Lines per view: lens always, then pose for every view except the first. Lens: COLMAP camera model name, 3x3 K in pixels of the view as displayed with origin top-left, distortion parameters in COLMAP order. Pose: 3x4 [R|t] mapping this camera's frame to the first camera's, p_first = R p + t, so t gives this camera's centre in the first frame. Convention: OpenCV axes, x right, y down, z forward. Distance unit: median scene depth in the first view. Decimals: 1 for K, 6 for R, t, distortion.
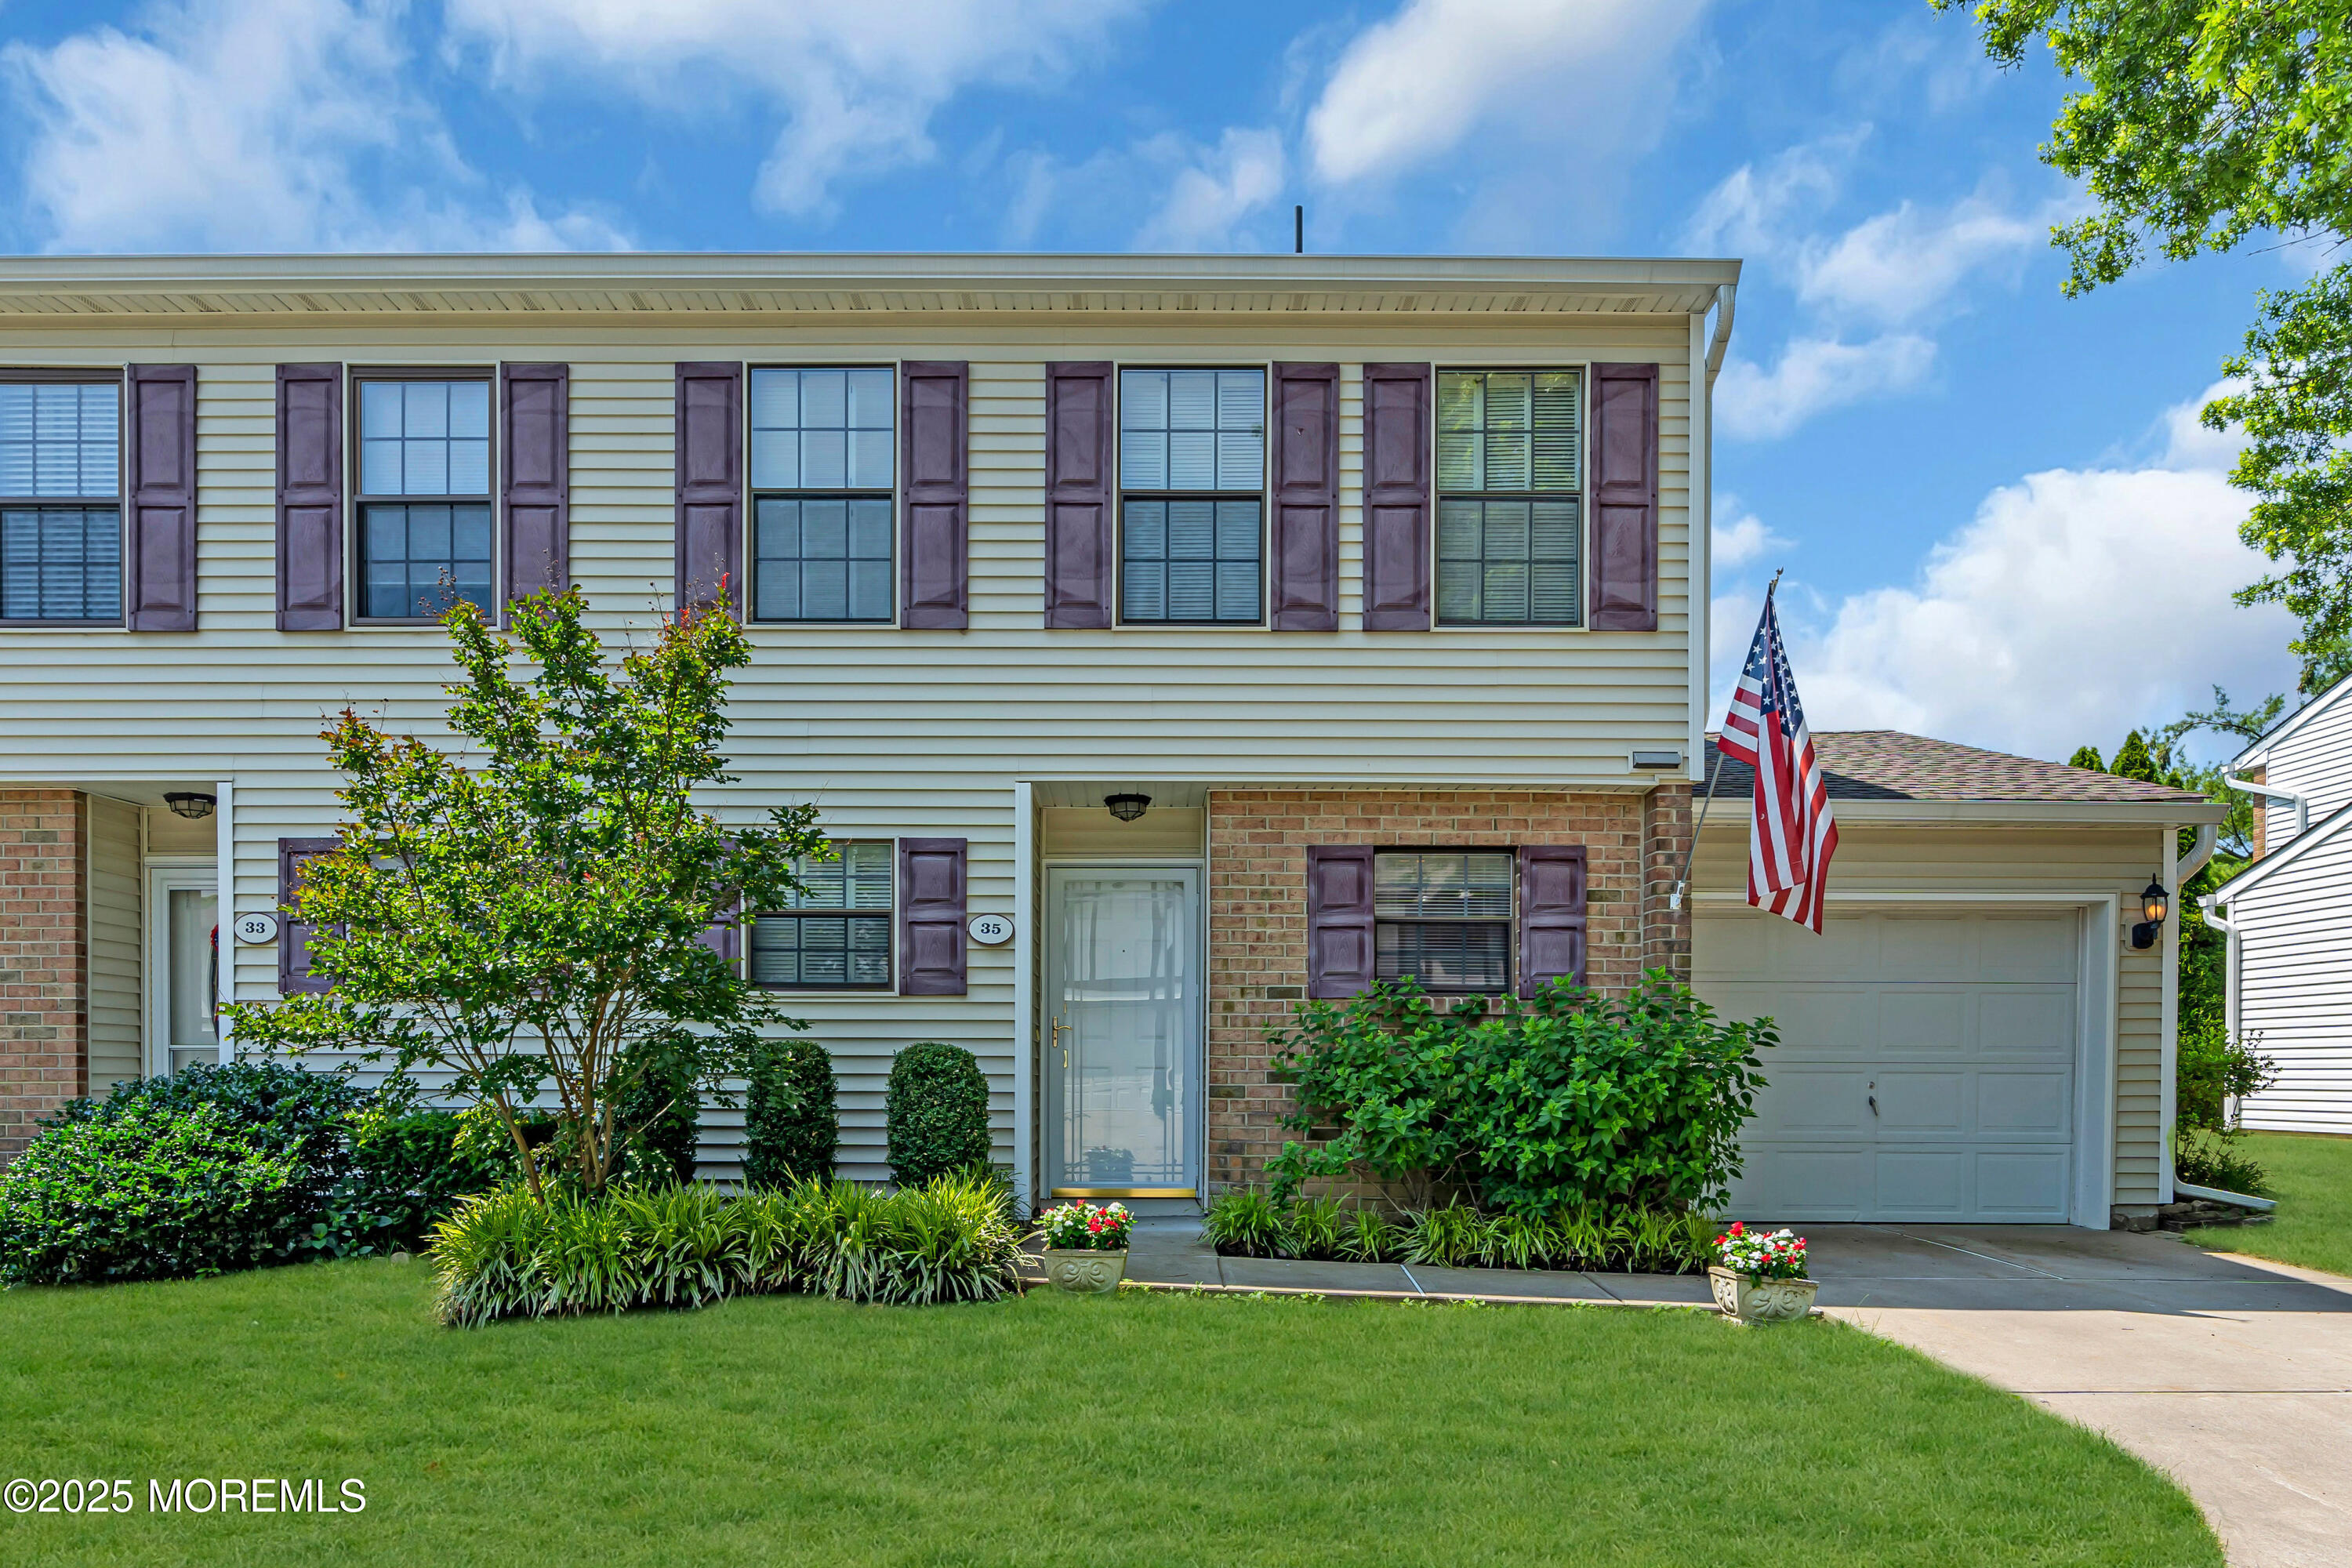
lens RADIAL K [[1091.8, 0, 1178.3], [0, 1091.8, 786.9], [0, 0, 1]] dist [-0.000261, -0.001126]
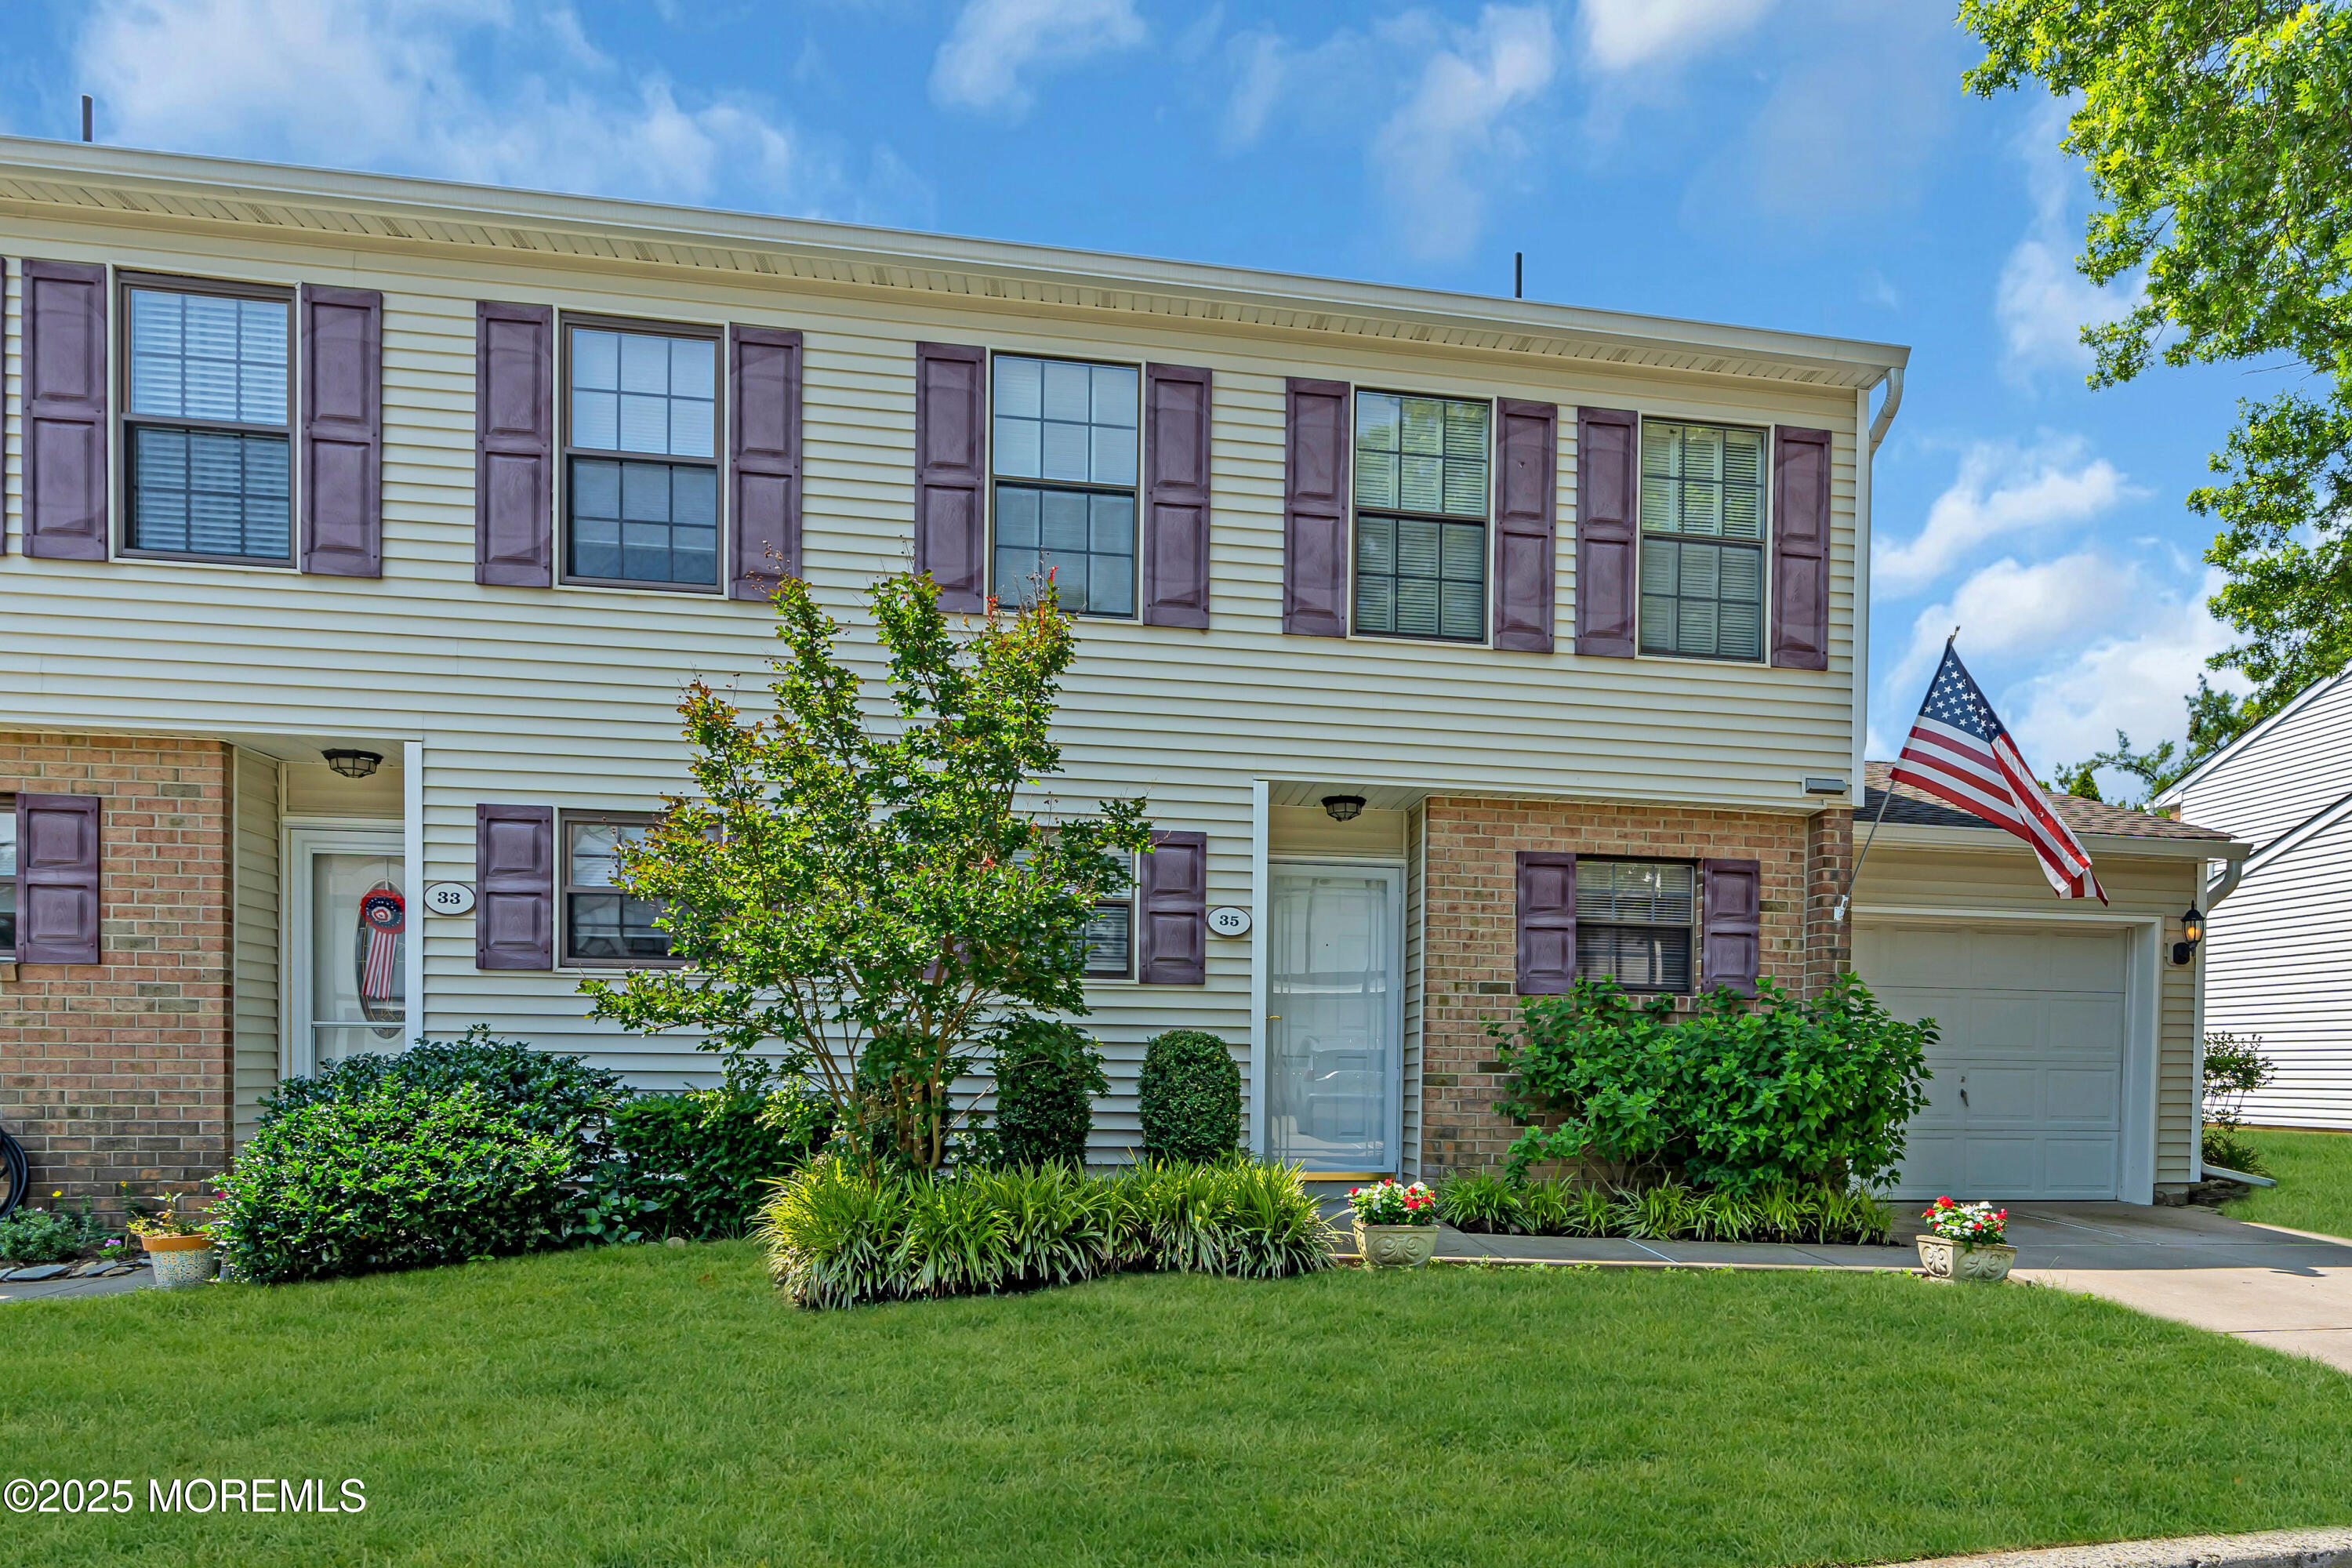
lens RADIAL K [[1091.8, 0, 1171.2], [0, 1091.8, 784.9], [0, 0, 1]] dist [-0.000261, -0.001126]
pose [[0.989938, 0.044480, 0.134328, -0.361633], [-0.044519, 0.999005, -0.002716, 0.006555], [-0.134315, -0.003291, 0.990933, -0.016276]]
